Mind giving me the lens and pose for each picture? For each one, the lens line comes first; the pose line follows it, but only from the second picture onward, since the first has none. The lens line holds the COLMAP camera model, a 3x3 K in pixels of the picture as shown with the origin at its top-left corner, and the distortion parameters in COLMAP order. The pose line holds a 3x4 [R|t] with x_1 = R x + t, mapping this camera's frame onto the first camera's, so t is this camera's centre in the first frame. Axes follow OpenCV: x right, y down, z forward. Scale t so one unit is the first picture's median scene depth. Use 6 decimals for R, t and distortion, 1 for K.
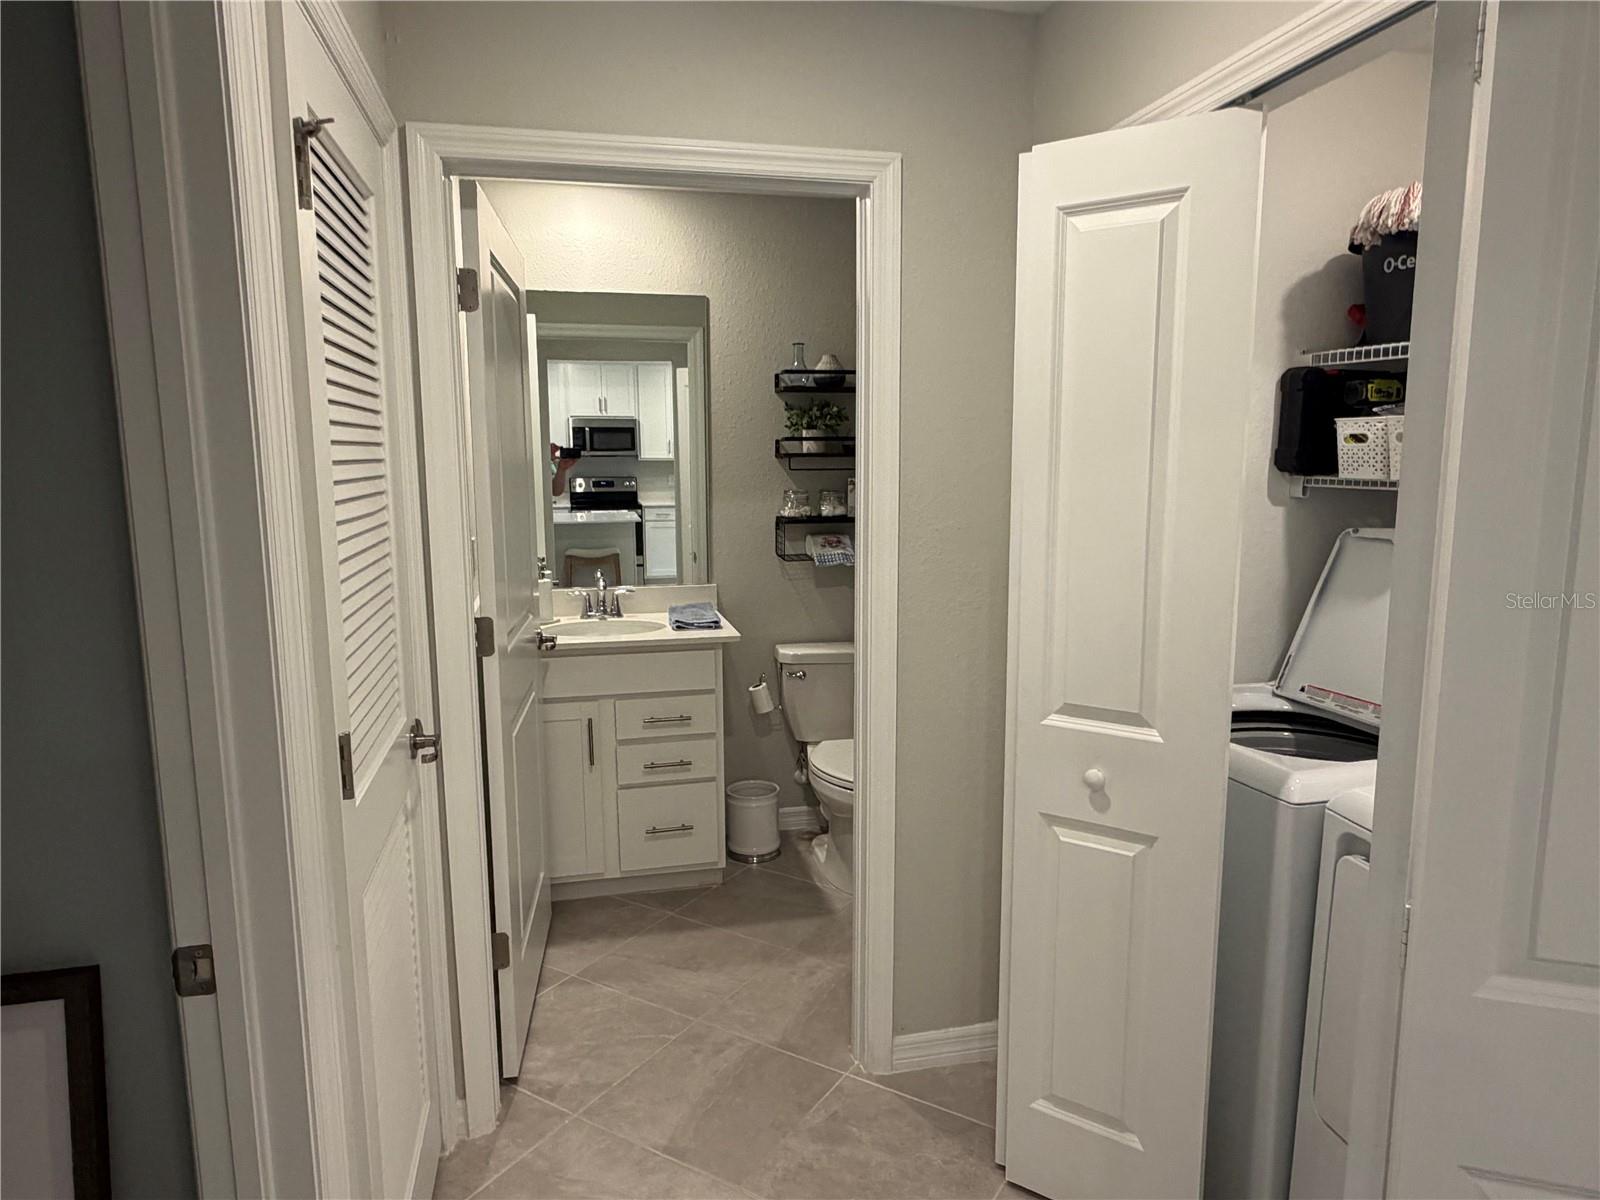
lens RADIAL K [[1012.9, 0, 793.9], [0, 1012.9, 597.0], [0, 0, 1]] dist [0.001761, 0.001037]
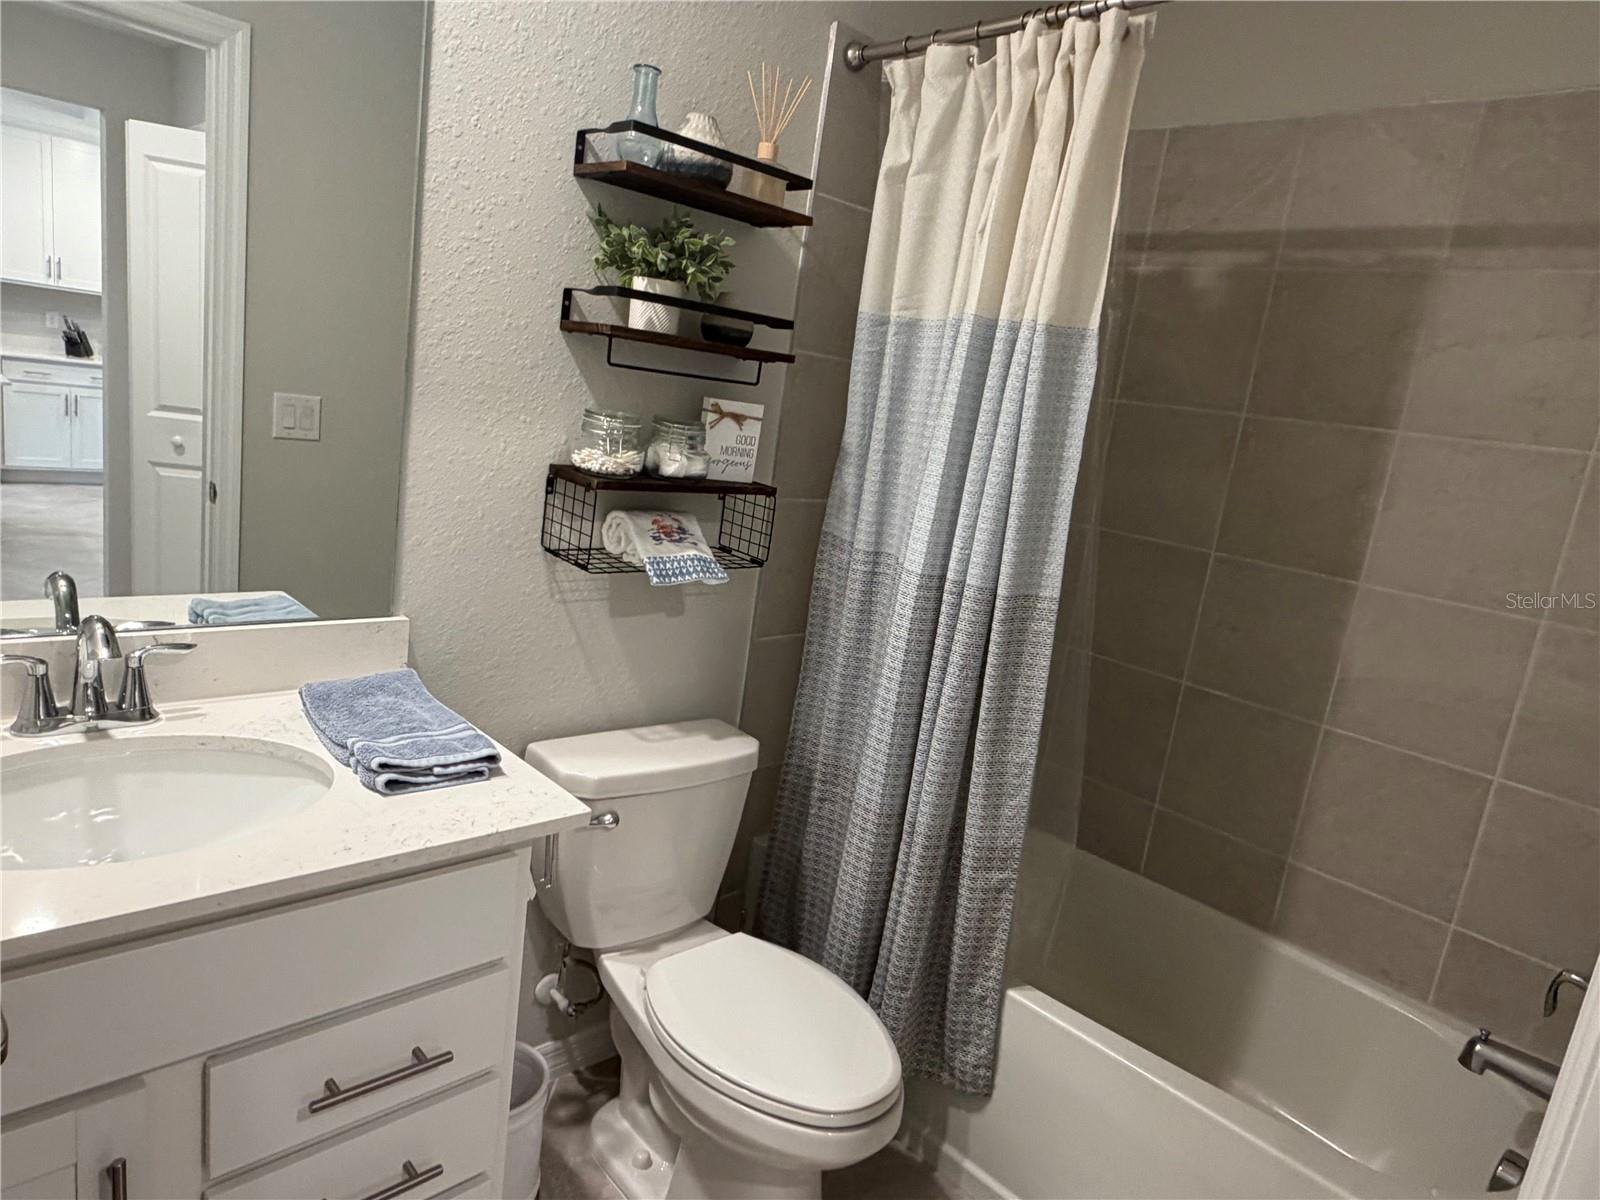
lens RADIAL K [[1046.2, 0, 800.0], [0, 1046.2, 600.0], [0, 0, 1]] dist [0.000001, 0.000346]
pose [[0.855767, 0.010393, 0.517257, -0.162869], [-0.060603, 0.994929, 0.080273, -0.065014], [-0.513800, -0.100042, 0.852057, 0.557555]]
